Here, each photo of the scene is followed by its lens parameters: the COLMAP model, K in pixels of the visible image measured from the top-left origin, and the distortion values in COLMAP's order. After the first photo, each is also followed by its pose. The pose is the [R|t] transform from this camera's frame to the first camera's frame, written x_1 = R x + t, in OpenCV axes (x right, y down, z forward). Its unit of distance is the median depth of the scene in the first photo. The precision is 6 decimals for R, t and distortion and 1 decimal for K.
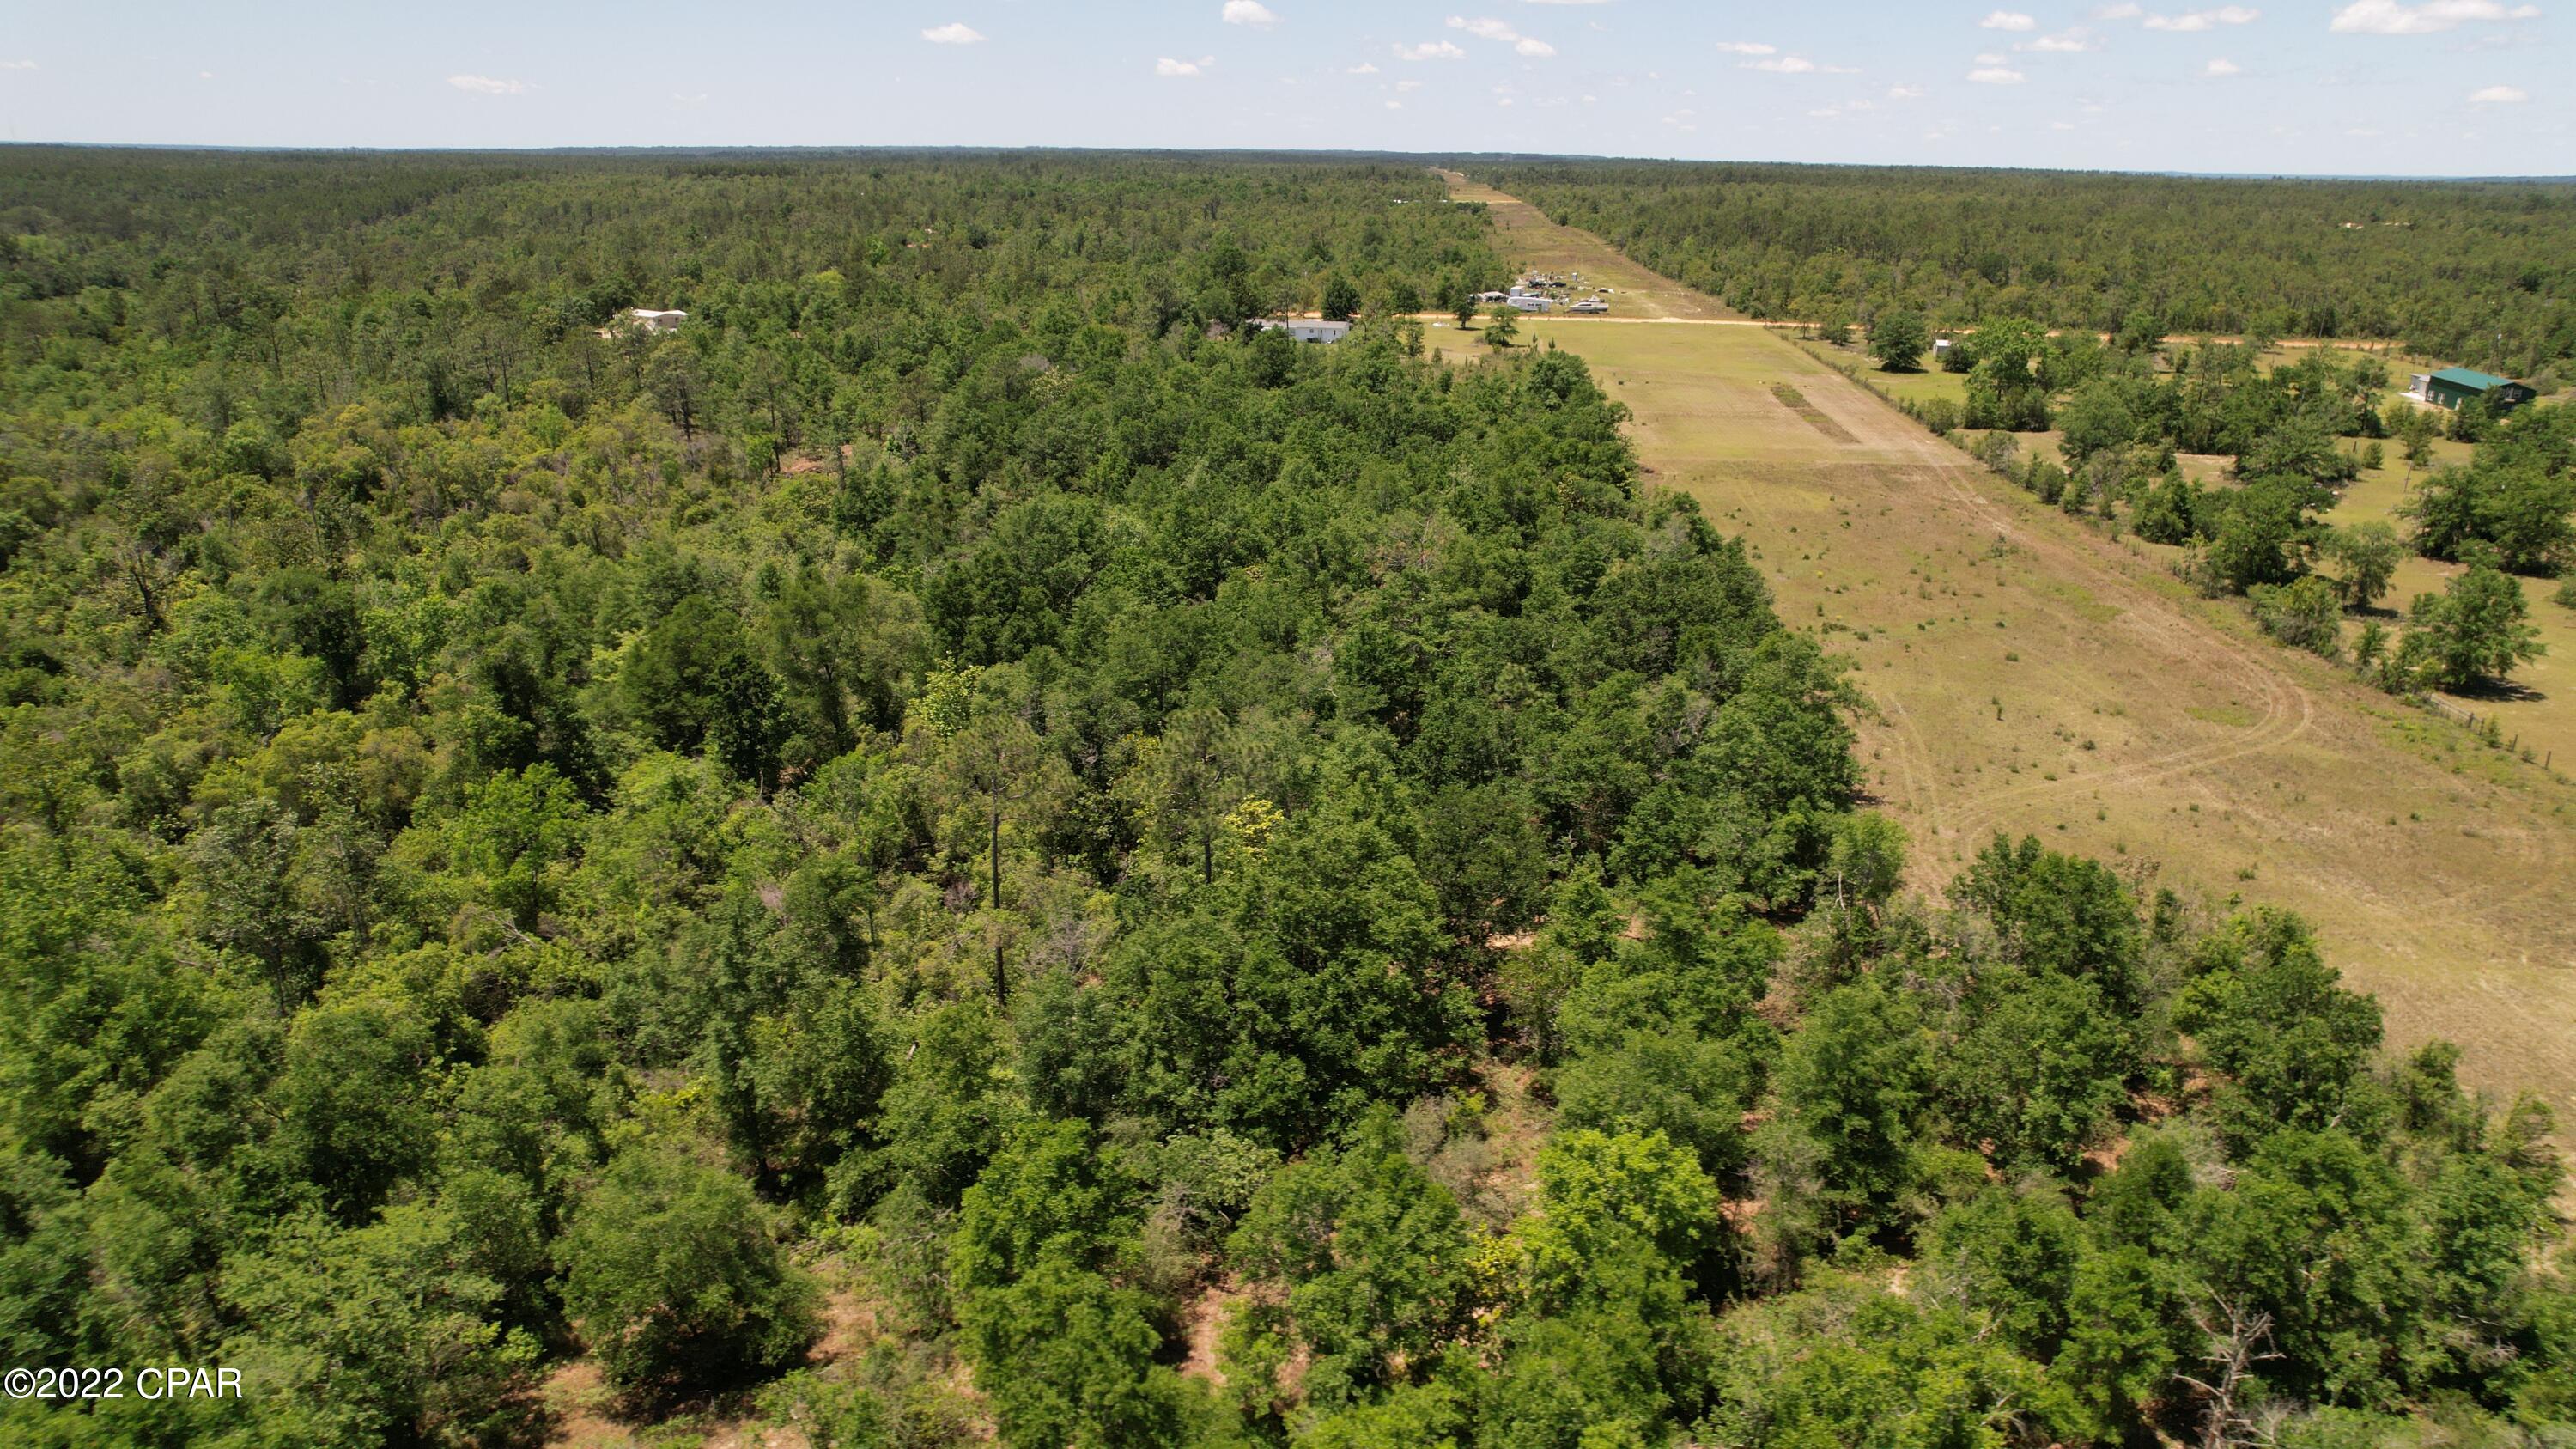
lens RADIAL K [[1653.3, 0, 1312.9], [0, 1653.3, 730.8], [0, 0, 1]] dist [-0.074075, 0.069043]
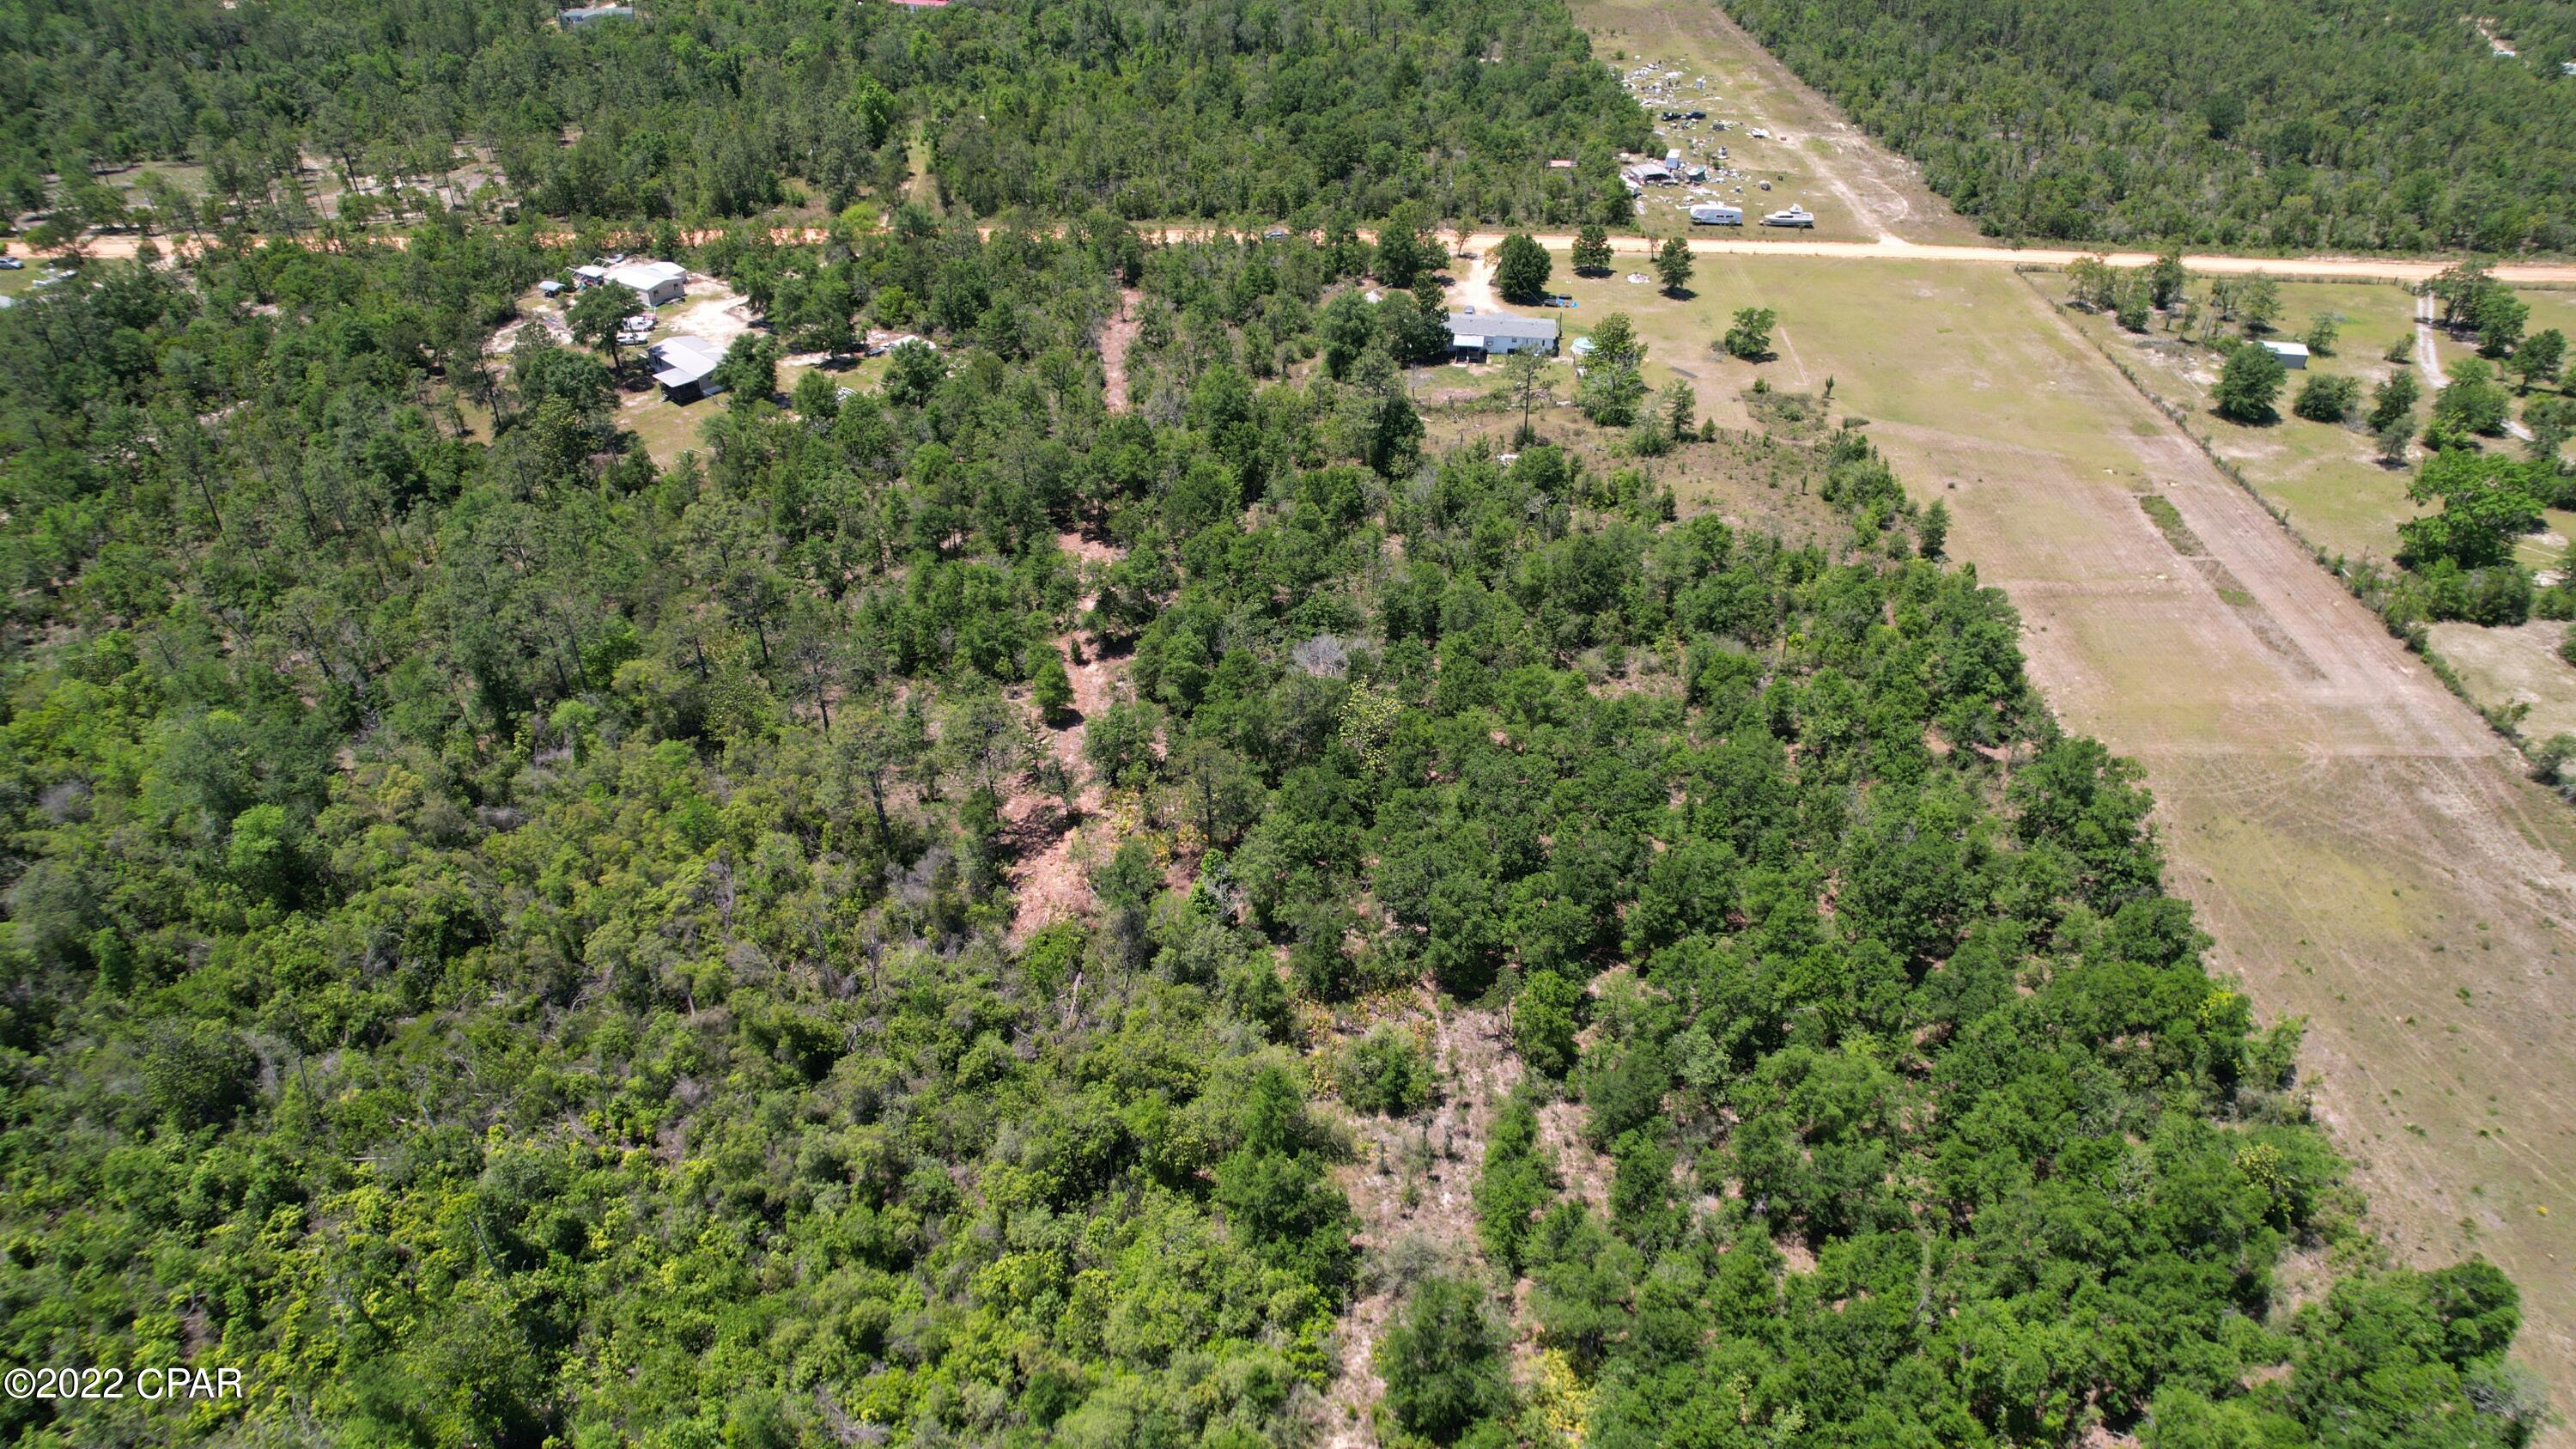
lens RADIAL K [[1653.3, 0, 1312.9], [0, 1653.3, 730.8], [0, 0, 1]] dist [-0.074075, 0.069043]
pose [[0.997805, -0.039220, 0.053354, -0.472913], [0.024778, 0.968337, 0.248415, -0.828788], [-0.061408, -0.246548, 0.967183, 0.583061]]
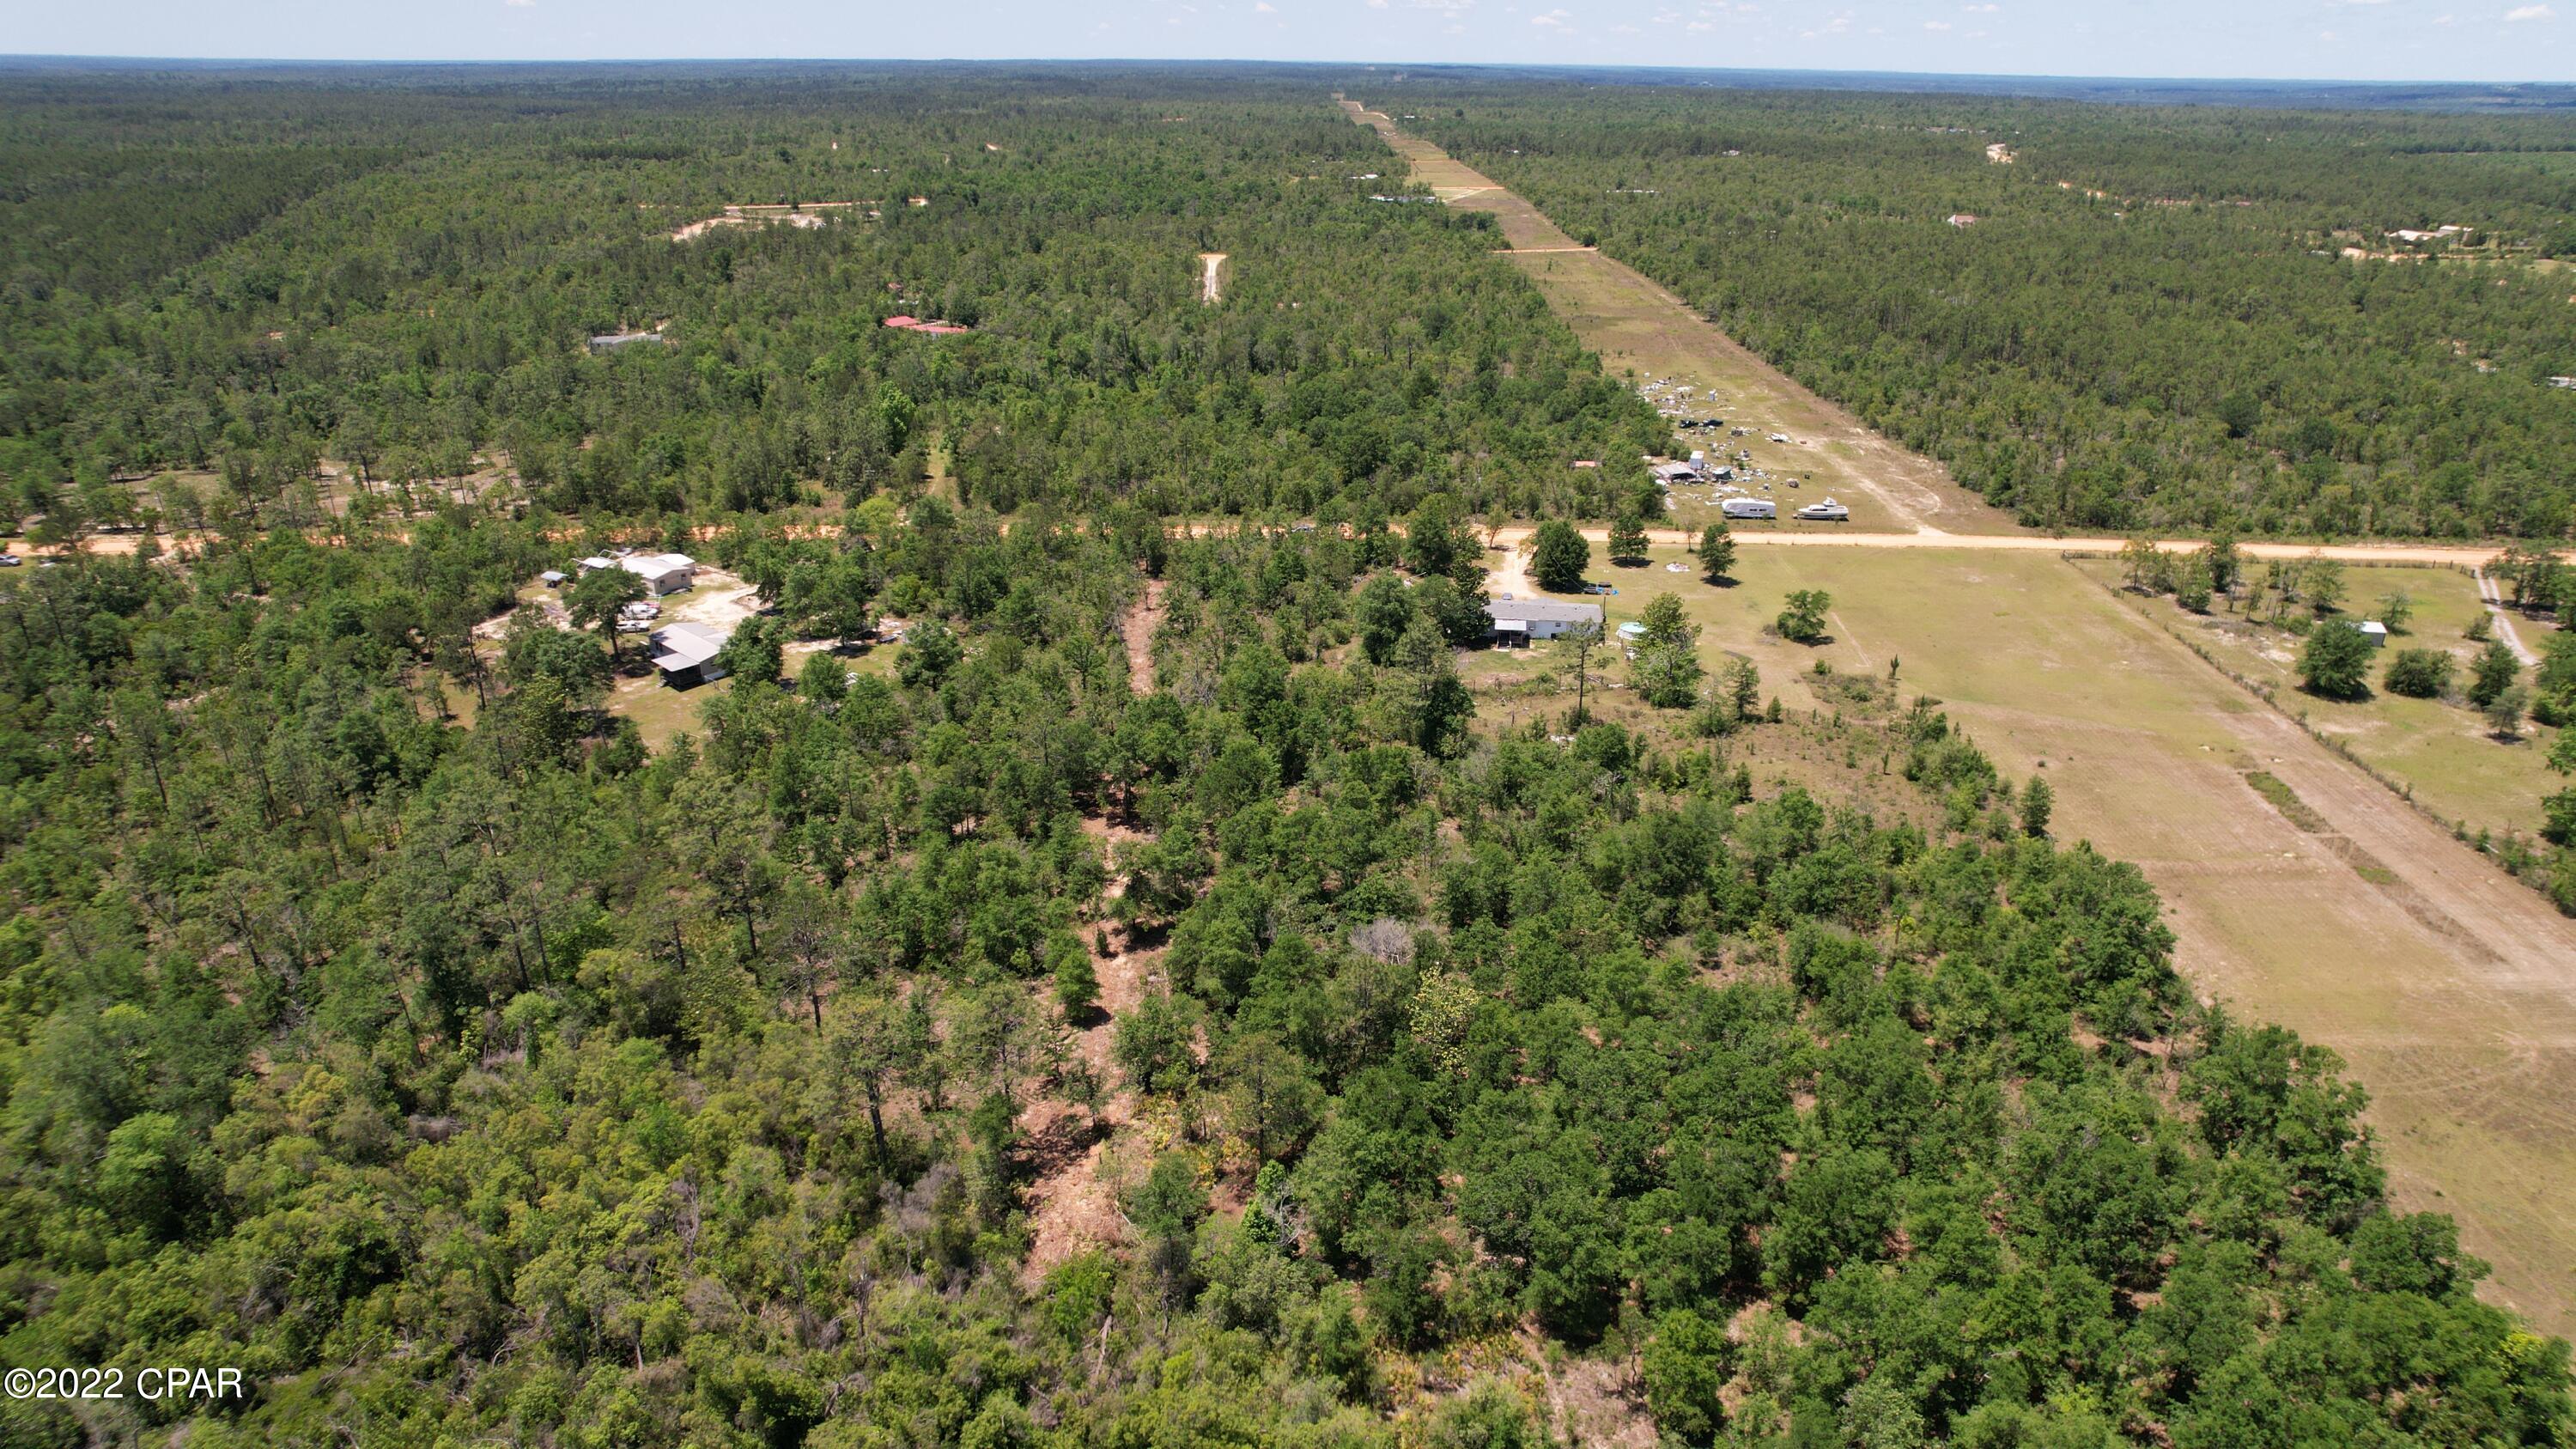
lens RADIAL K [[1653.3, 0, 1312.9], [0, 1653.3, 730.8], [0, 0, 1]] dist [-0.074075, 0.069043]
pose [[0.997527, -0.031523, 0.062824, -0.521983], [0.028322, 0.998286, 0.051217, -0.752342], [-0.064331, -0.049311, 0.996710, 0.761961]]
